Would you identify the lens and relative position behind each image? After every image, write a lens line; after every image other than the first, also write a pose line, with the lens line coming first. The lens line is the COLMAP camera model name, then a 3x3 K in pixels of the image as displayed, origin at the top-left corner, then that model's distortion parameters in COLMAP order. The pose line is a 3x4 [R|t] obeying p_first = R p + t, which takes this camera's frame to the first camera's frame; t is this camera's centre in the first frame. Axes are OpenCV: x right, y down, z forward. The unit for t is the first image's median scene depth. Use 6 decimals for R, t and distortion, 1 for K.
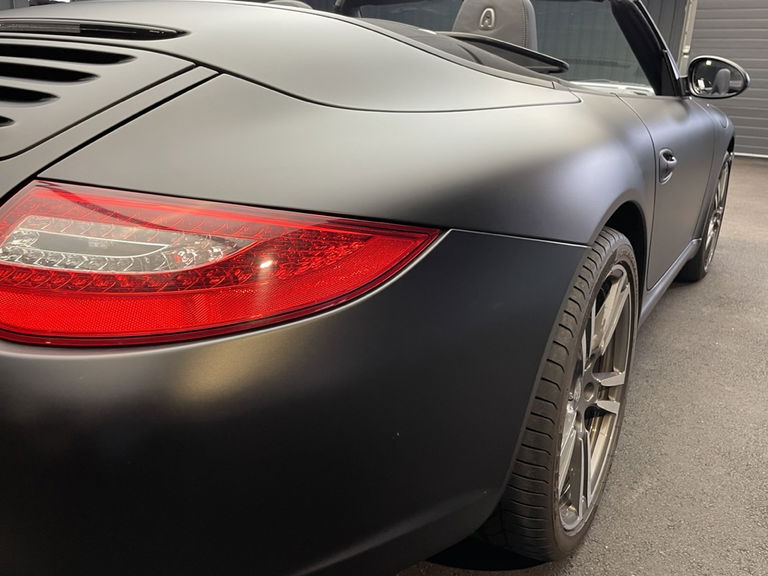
lens RADIAL K [[683.4, 0, 382.3], [0, 683.4, 291.4], [0, 0, 1]] dist [0.086075, -0.120366]
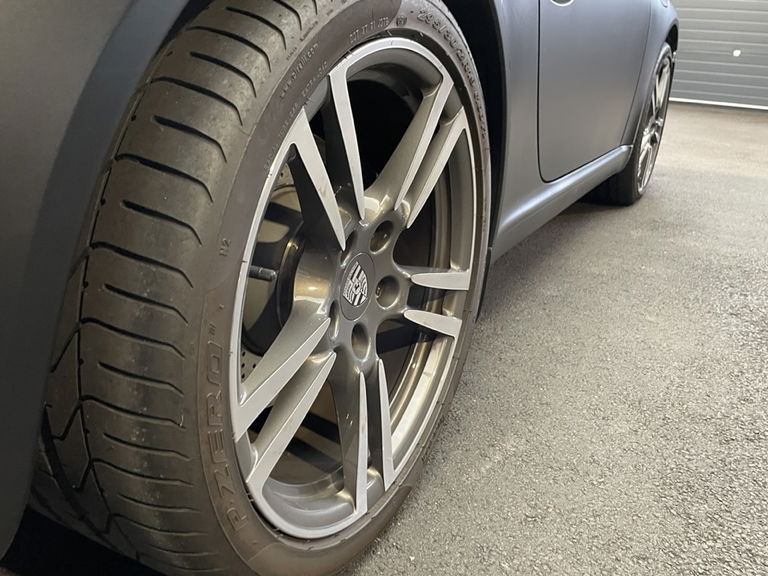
lens RADIAL K [[683.4, 0, 386.7], [0, 683.4, 285.9], [0, 0, 1]] dist [0.086075, -0.120366]
pose [[0.998162, 0.004249, 0.060451, 0.233760], [-0.006893, 0.999025, 0.043597, 0.101697], [-0.060207, -0.043933, 0.997219, 0.380710]]
